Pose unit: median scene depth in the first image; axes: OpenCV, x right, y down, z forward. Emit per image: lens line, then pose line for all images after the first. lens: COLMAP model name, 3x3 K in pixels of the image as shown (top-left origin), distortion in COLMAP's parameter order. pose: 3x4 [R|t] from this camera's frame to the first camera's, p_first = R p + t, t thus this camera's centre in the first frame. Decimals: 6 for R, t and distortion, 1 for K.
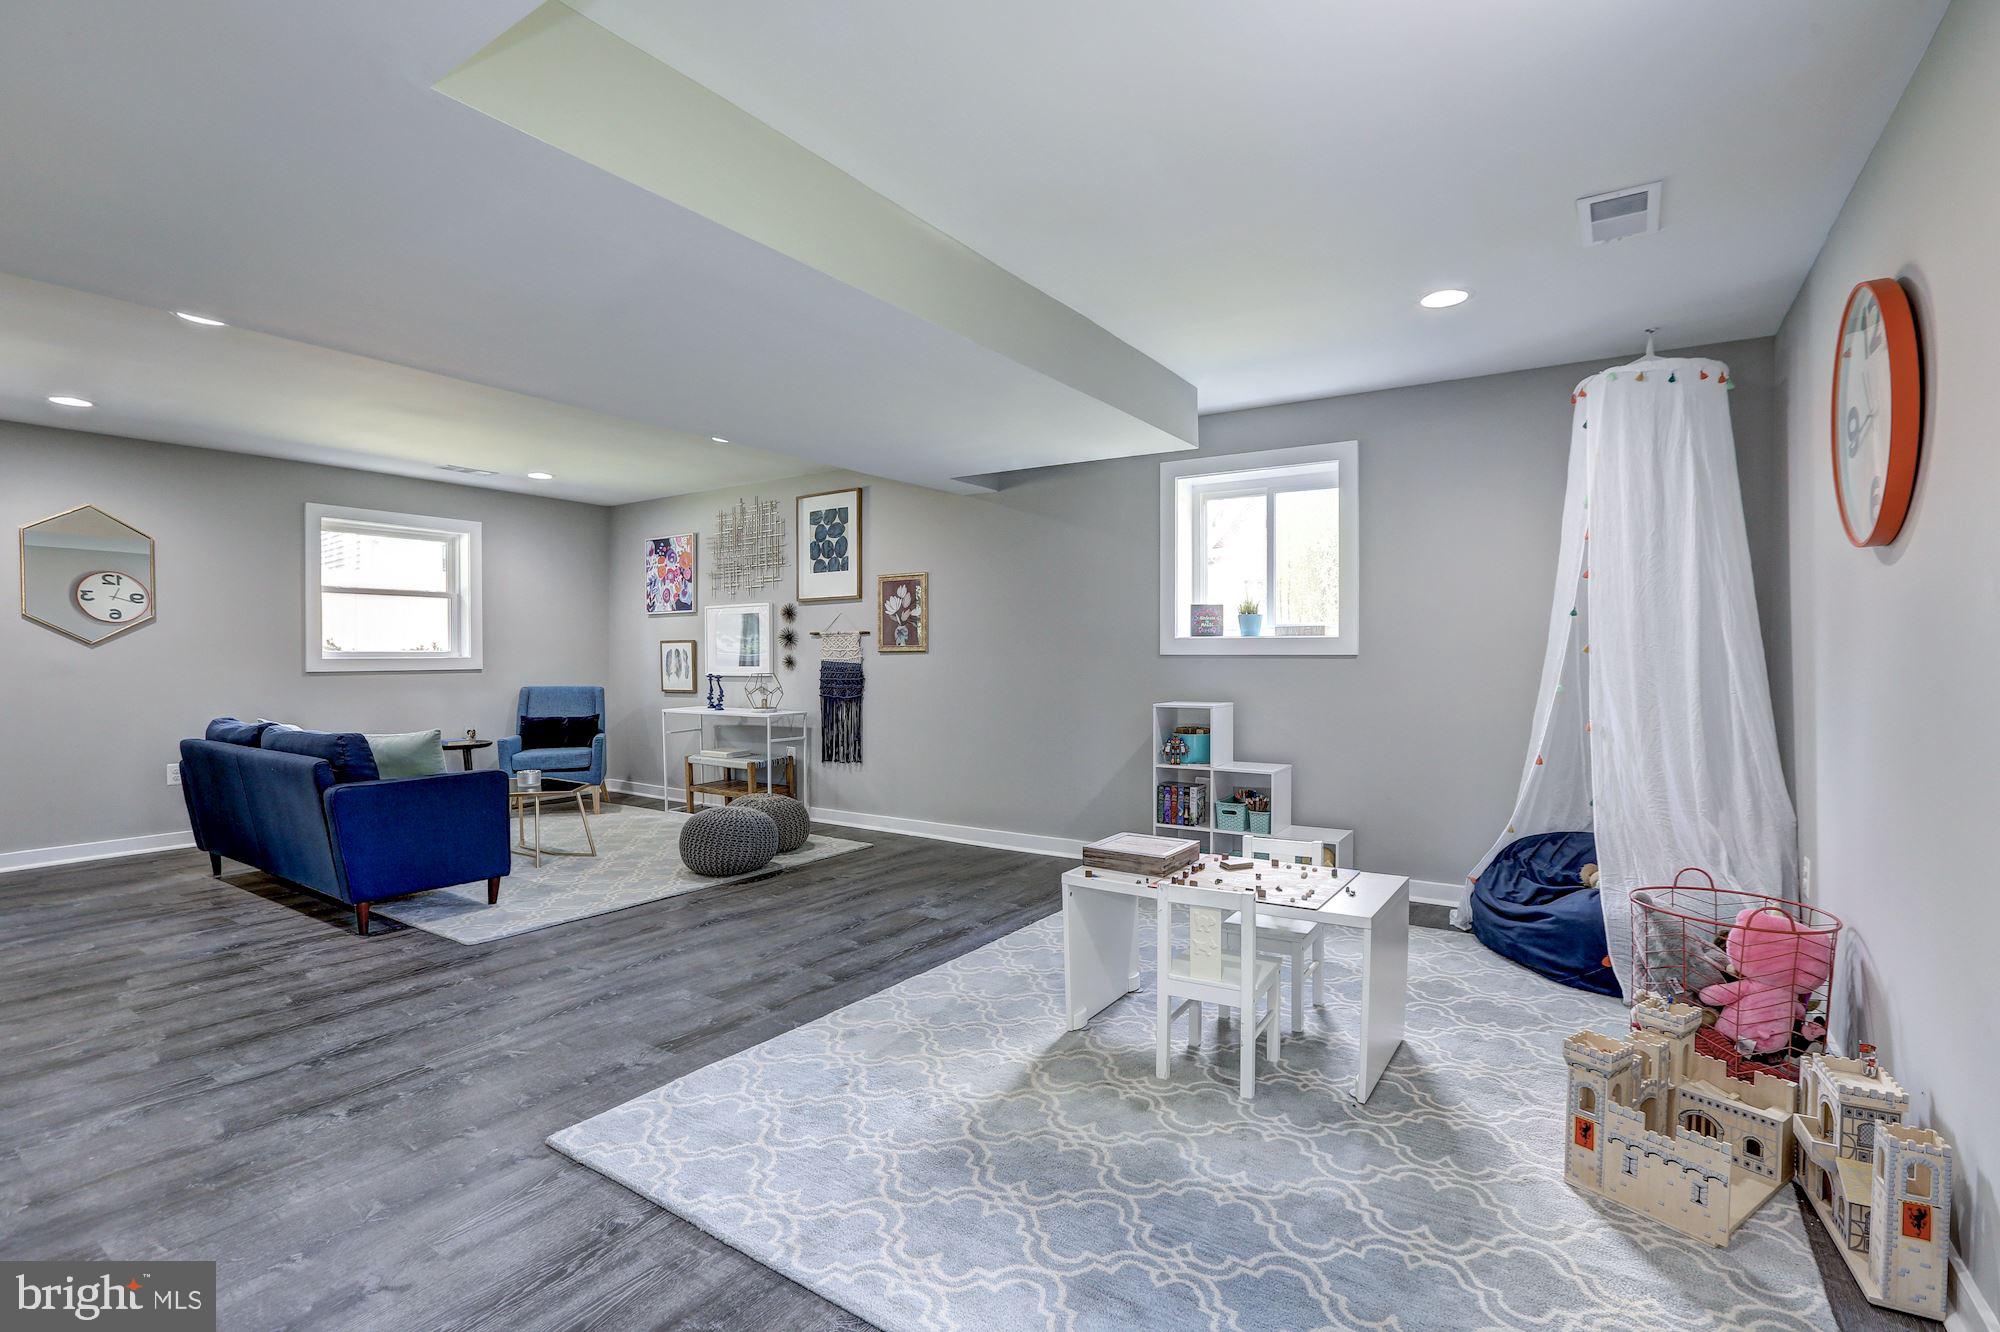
lens RADIAL K [[998.3, 0, 1037.2], [0, 998.3, 679.9], [0, 0, 1]] dist [-0.058801, 0.035885]
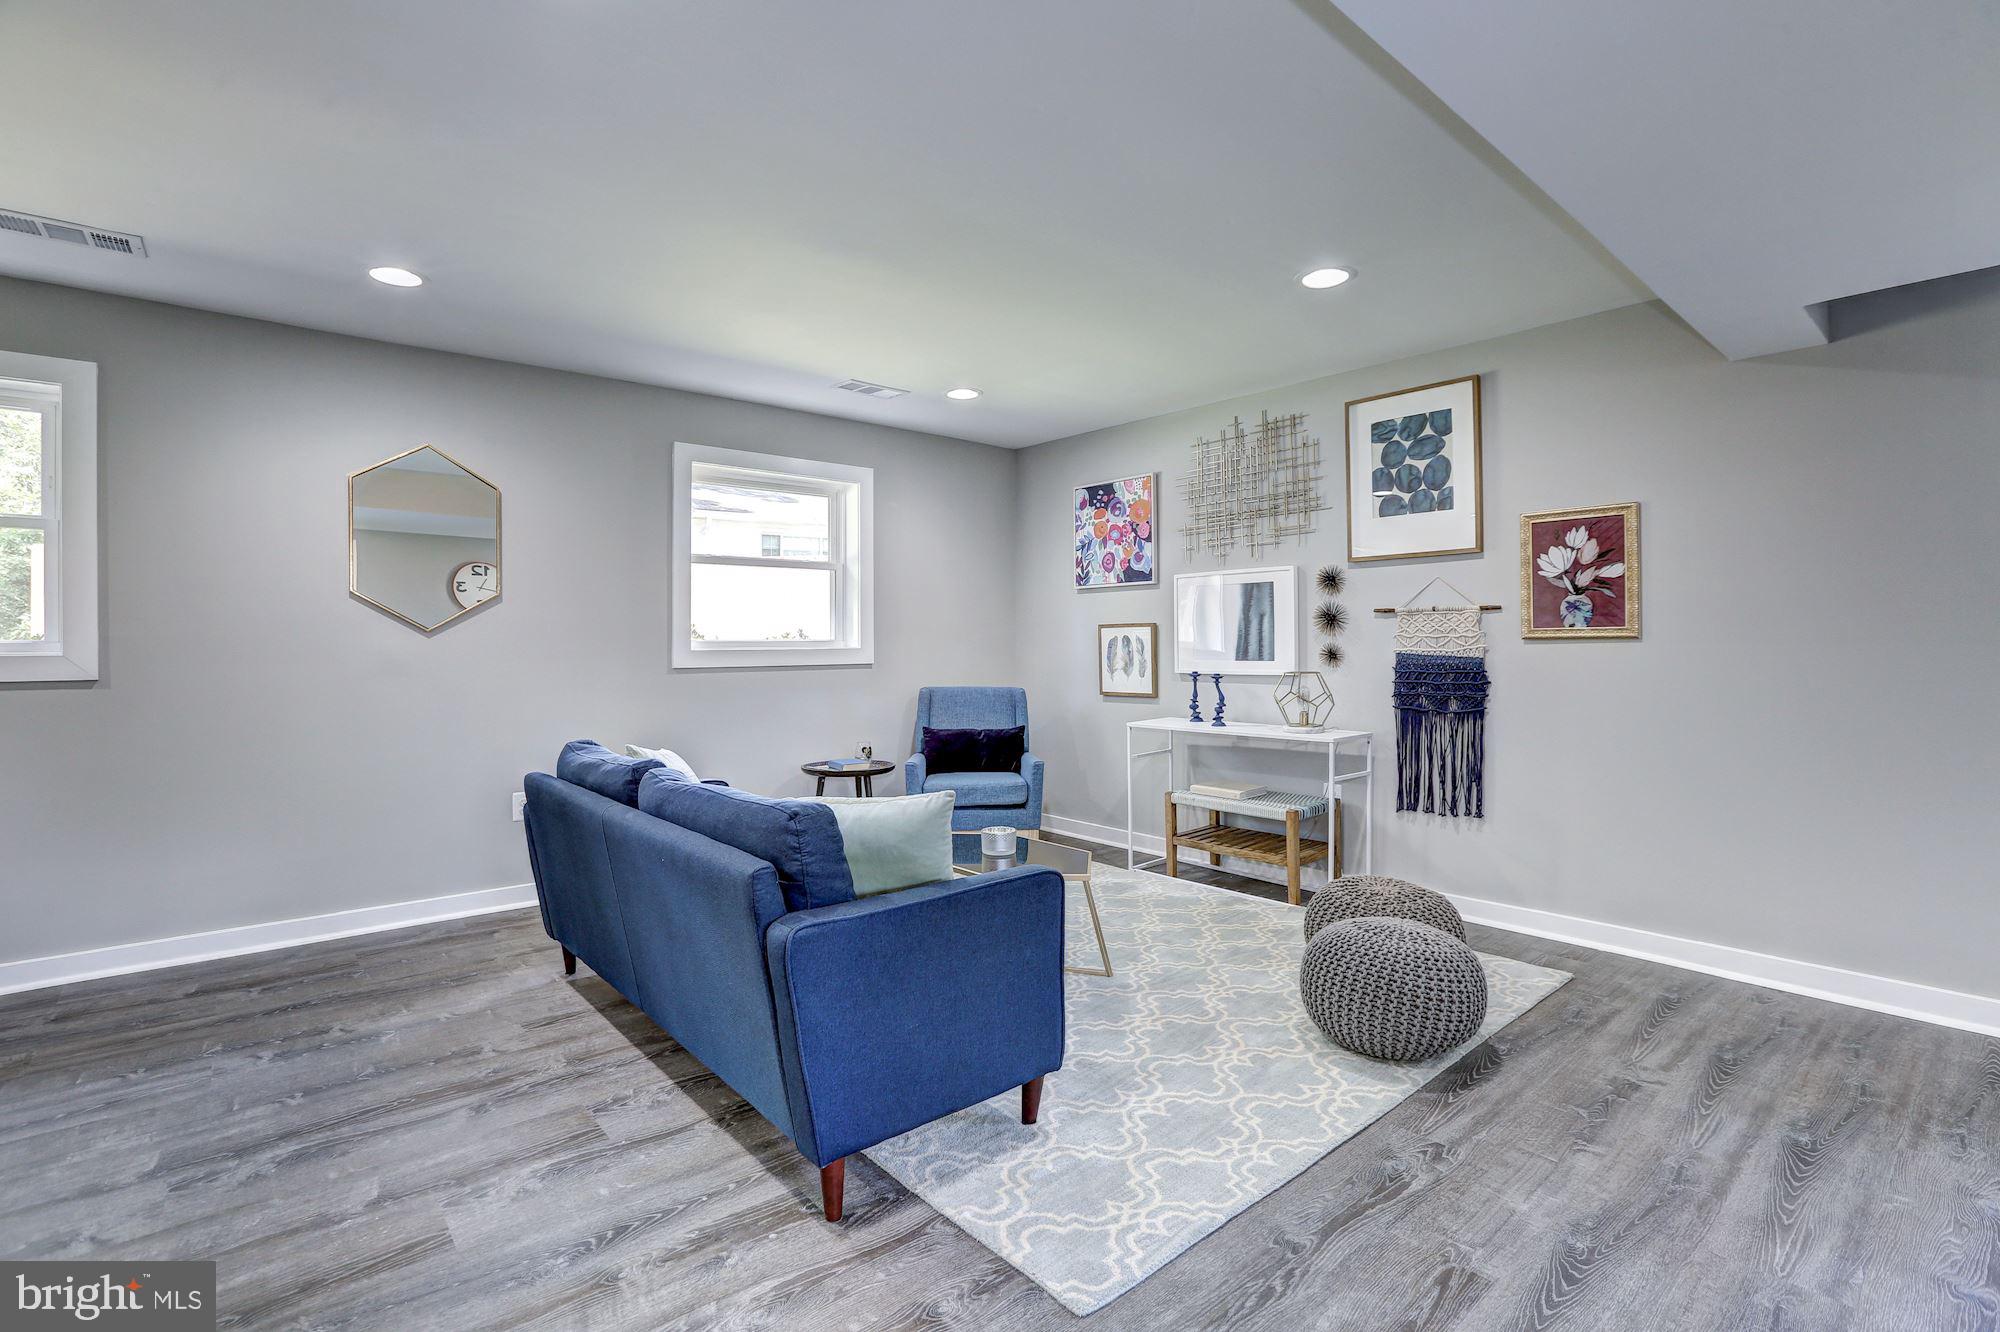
lens RADIAL K [[921.1, 0, 1000.8], [0, 921.1, 642.4], [0, 0, 1]] dist [-0.051855, 0.026043]
pose [[0.968723, -0.003241, -0.248123, -0.312148], [-0.002977, 0.999691, -0.024683, -0.010517], [0.248127, 0.024650, 0.968414, 0.362584]]
